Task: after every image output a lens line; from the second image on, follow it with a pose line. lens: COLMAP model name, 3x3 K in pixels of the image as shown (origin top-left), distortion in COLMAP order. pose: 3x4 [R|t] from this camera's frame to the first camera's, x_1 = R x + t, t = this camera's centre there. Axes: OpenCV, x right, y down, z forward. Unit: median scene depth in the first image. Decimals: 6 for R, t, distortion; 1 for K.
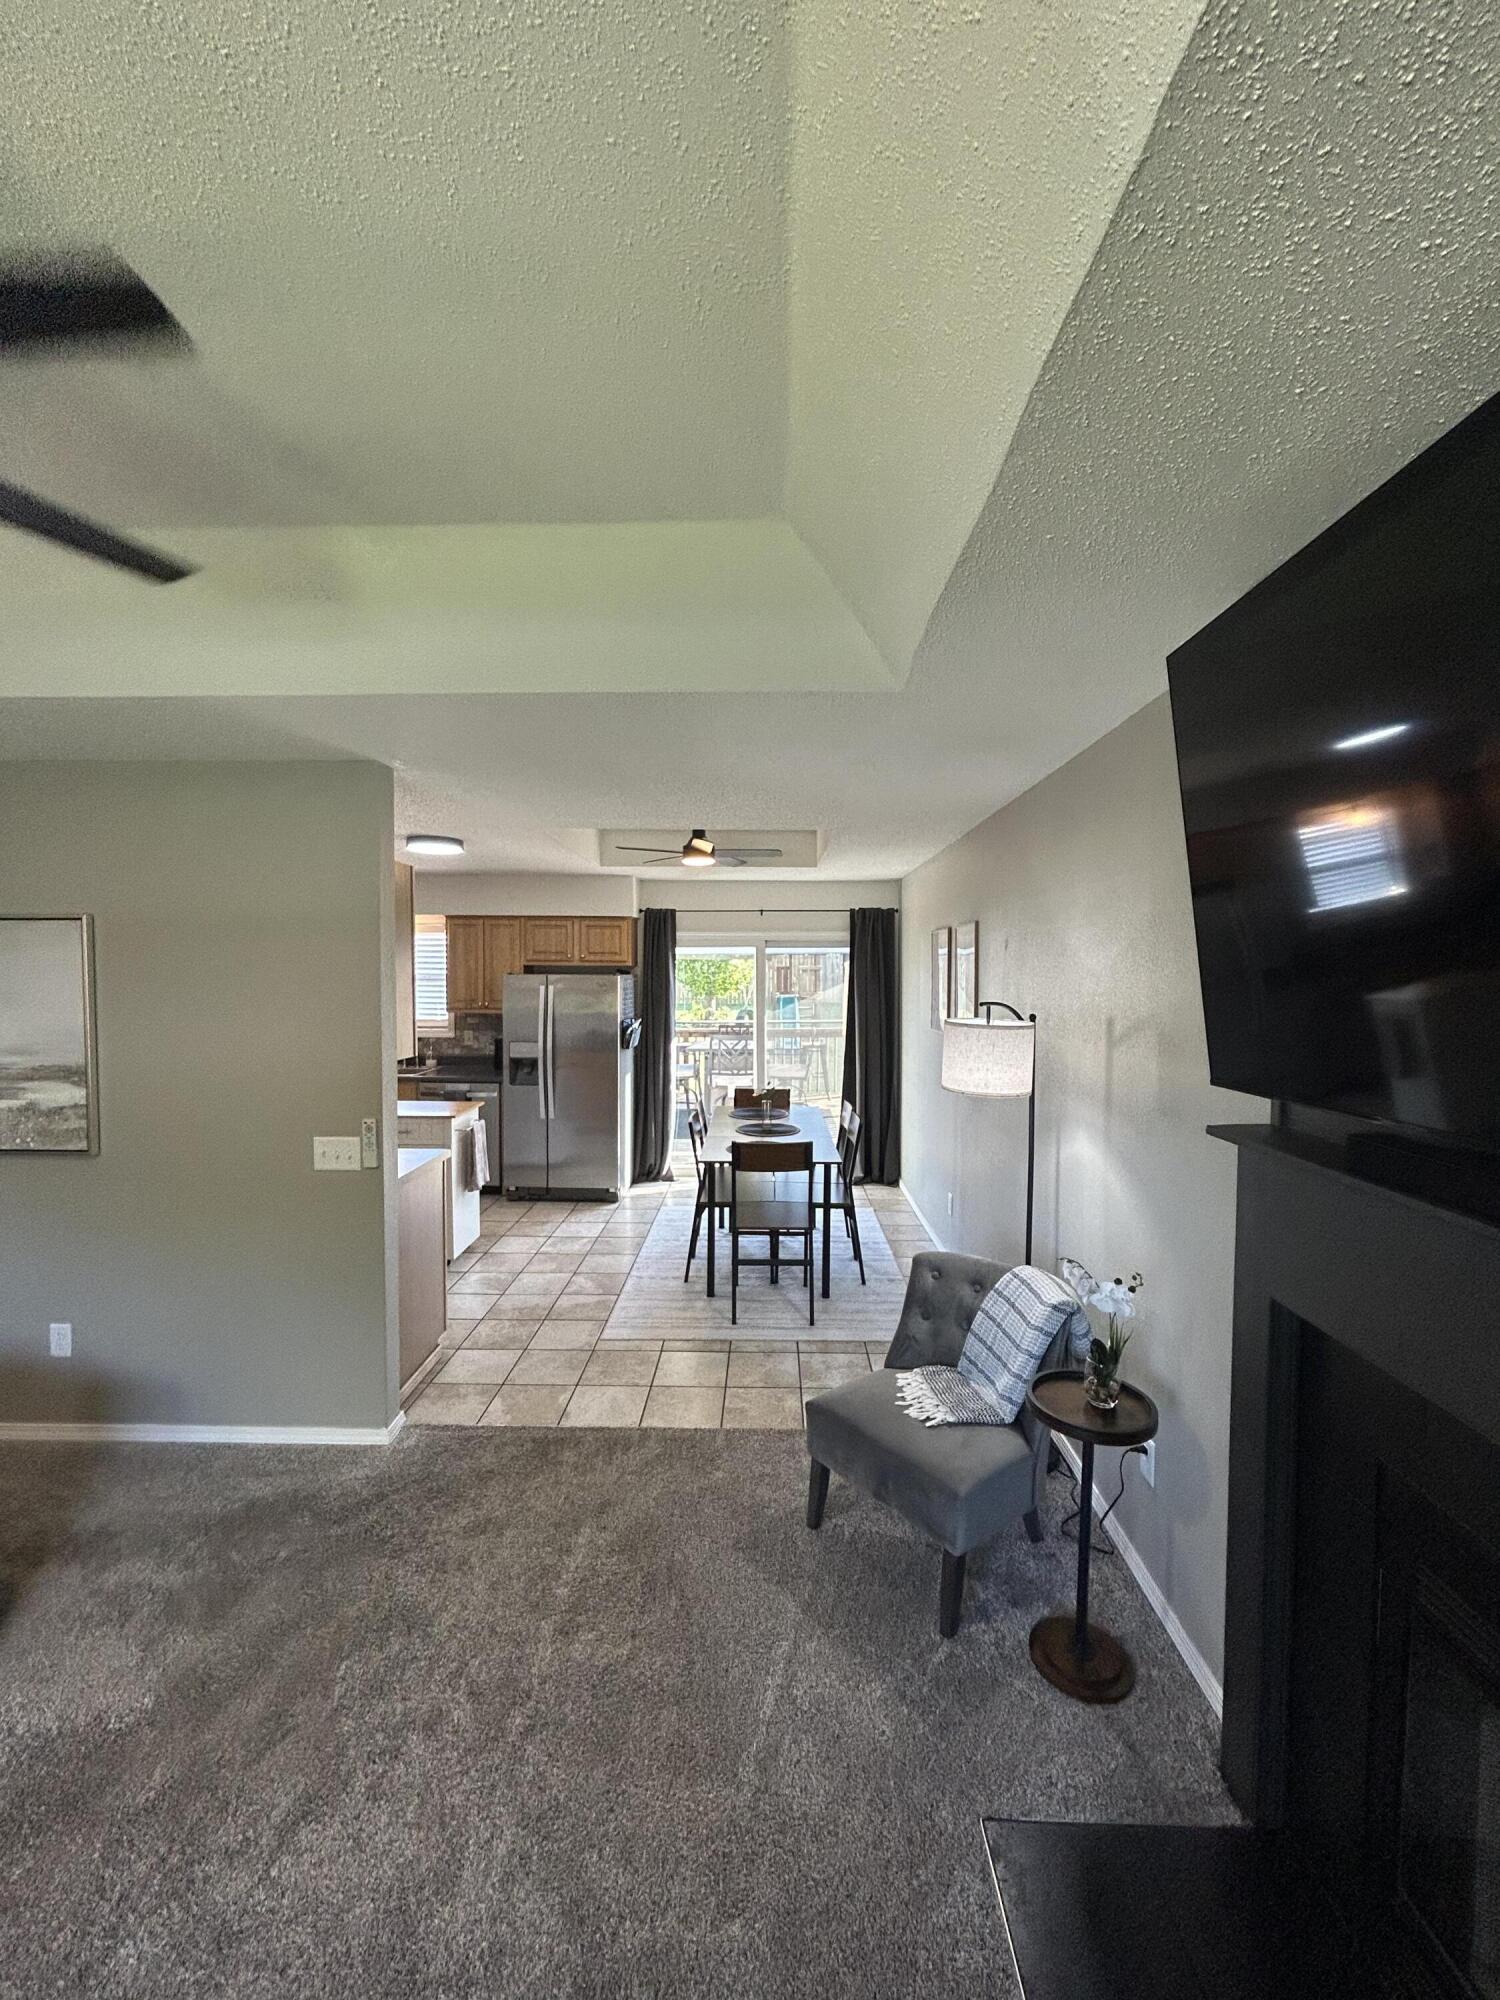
lens RADIAL K [[816.7, 0, 751.4], [0, 816.7, 1002.8], [0, 0, 1]] dist [0.001504, 0.000306]
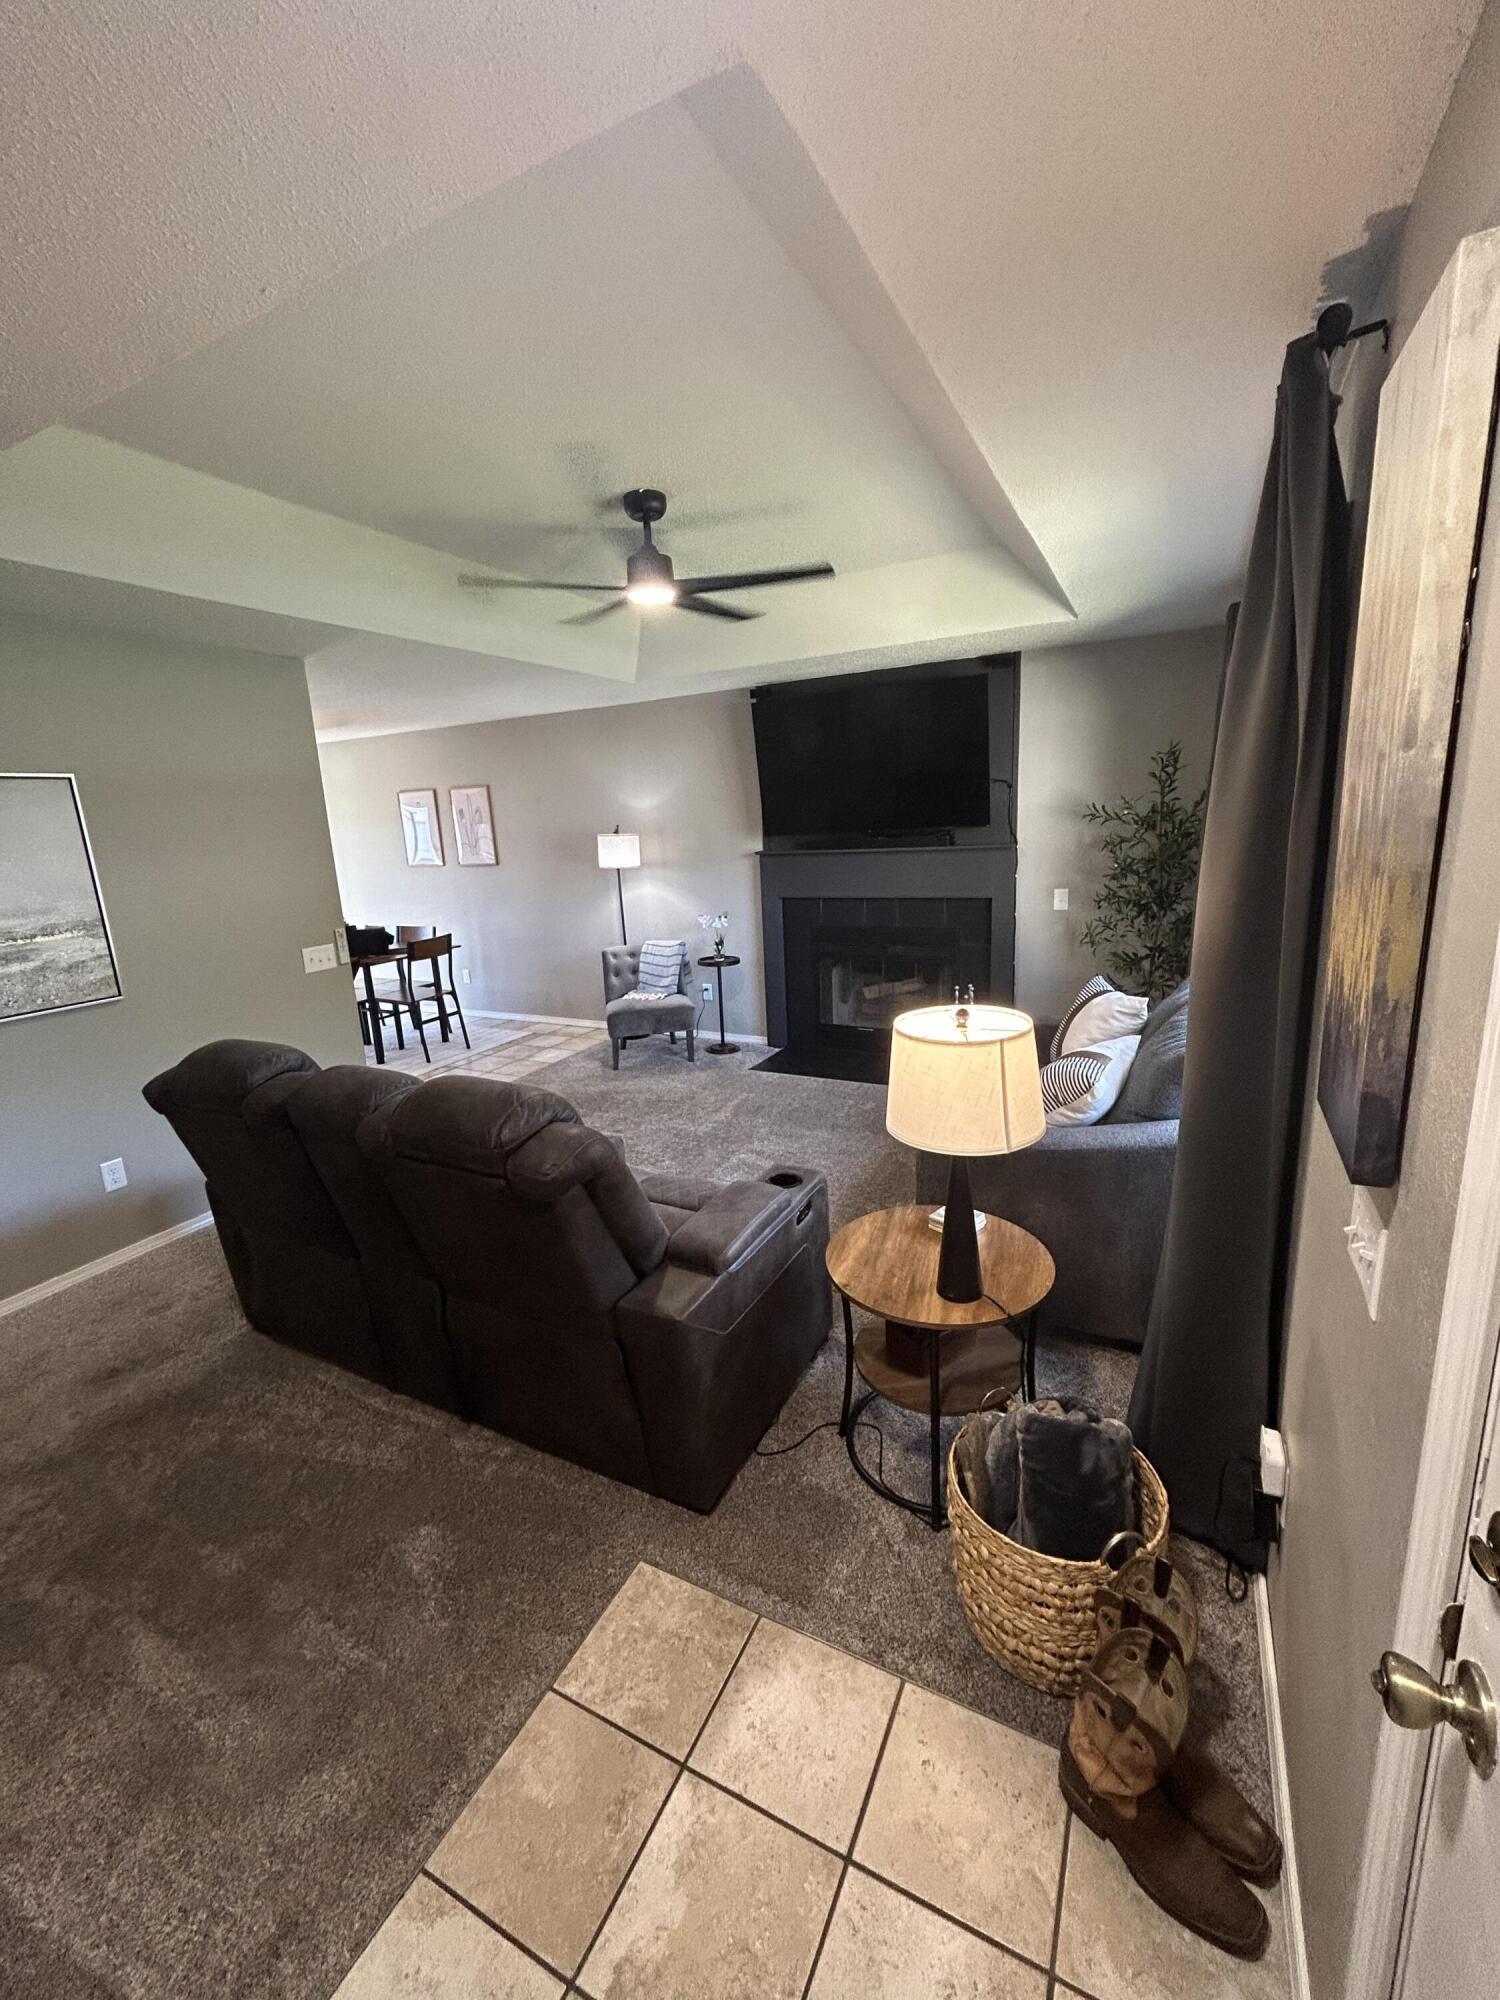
lens RADIAL K [[816.7, 0, 751.4], [0, 816.7, 1002.8], [0, 0, 1]] dist [0.001504, 0.000306]
pose [[0.438338, -0.226925, 0.869692, -1.398319], [0.087805, 0.973787, 0.209831, 0.034721], [-0.894511, -0.015614, 0.446773, -0.251837]]
